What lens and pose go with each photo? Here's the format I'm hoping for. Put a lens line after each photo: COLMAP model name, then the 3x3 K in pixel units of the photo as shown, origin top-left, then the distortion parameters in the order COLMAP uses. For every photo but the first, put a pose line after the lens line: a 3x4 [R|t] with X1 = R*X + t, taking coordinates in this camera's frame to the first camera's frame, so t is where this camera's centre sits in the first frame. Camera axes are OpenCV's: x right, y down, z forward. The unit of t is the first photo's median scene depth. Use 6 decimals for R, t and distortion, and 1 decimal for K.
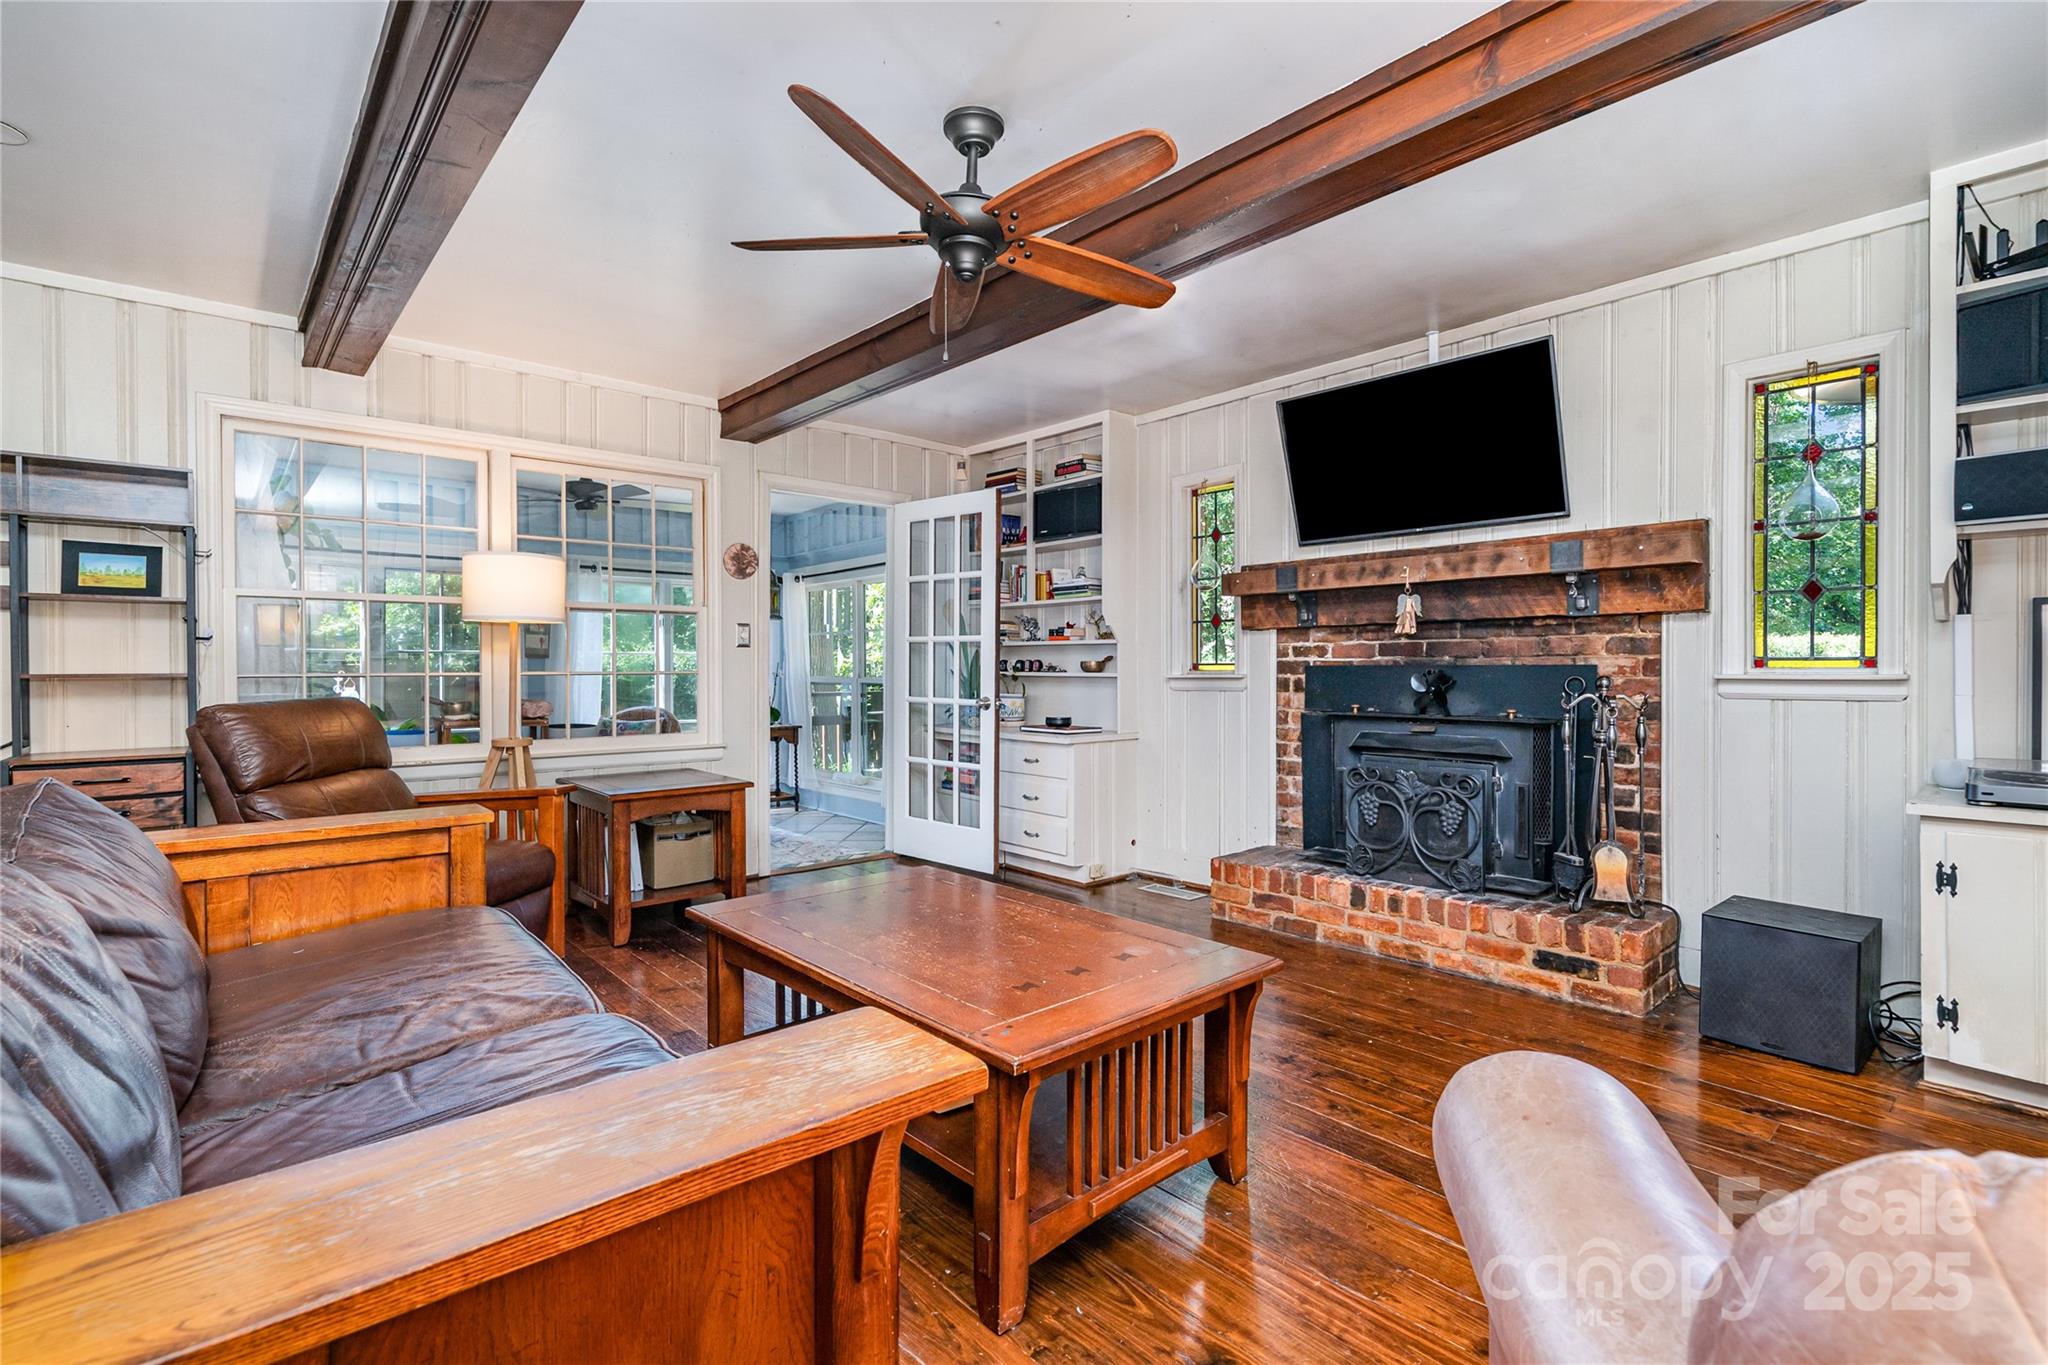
lens RADIAL K [[940.4, 0, 1025.4], [0, 940.4, 692.2], [0, 0, 1]] dist [0.001509, 0.000844]
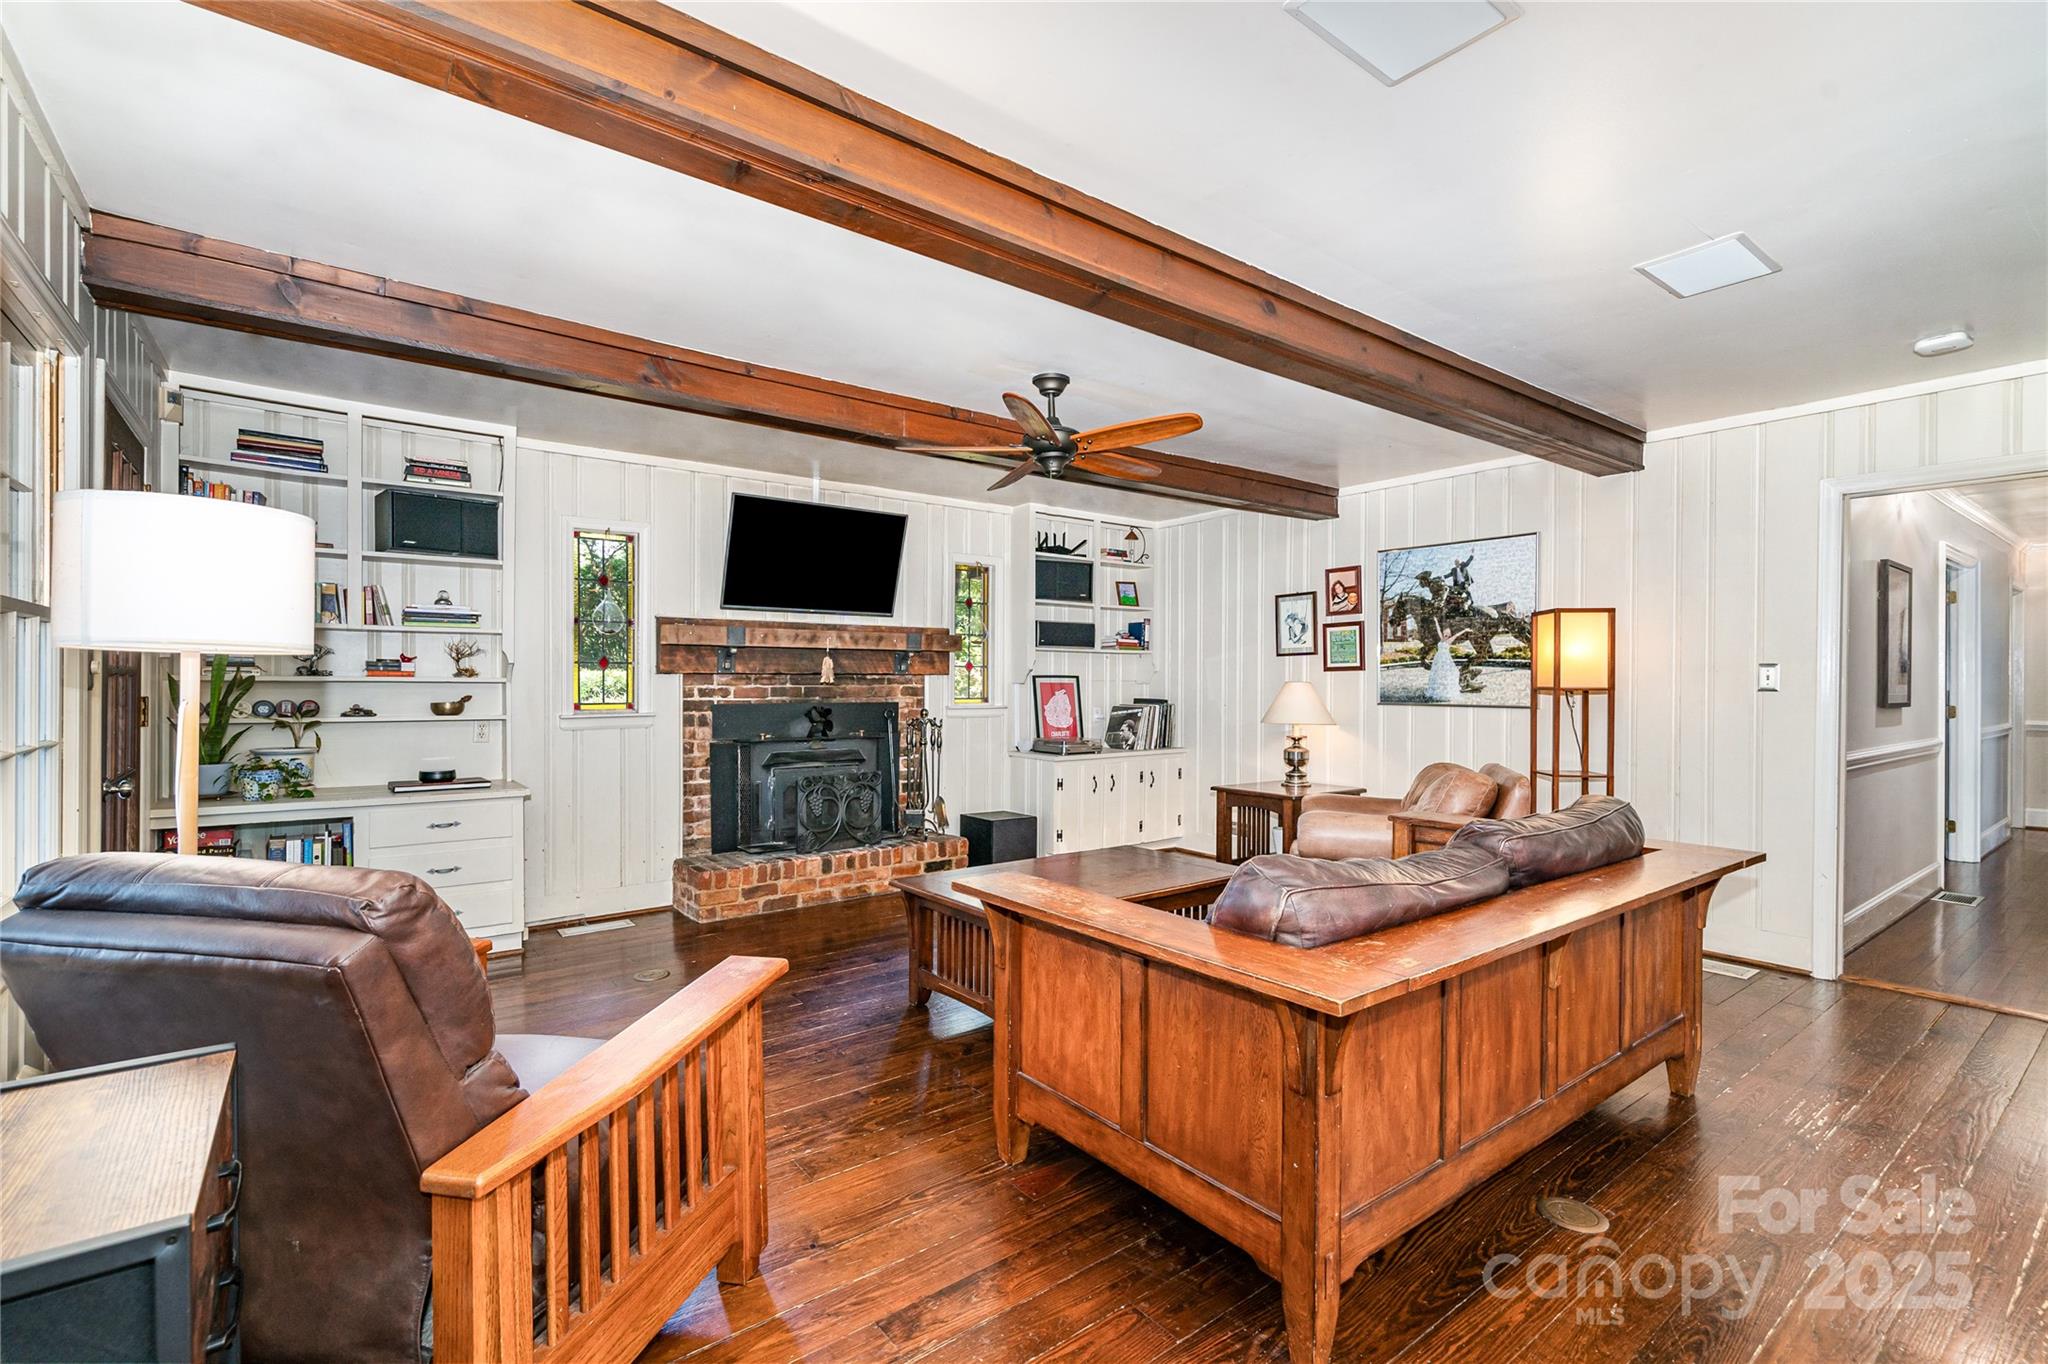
lens RADIAL K [[933.1, 0, 1024.6], [0, 933.1, 721.3], [0, 0, 1]] dist [0.000595, 0.000011]
pose [[0.066319, -0.041622, 0.996930, -0.934021], [0.021535, 0.998957, 0.040274, -0.048572], [-0.997566, 0.018798, 0.067147, 0.534587]]
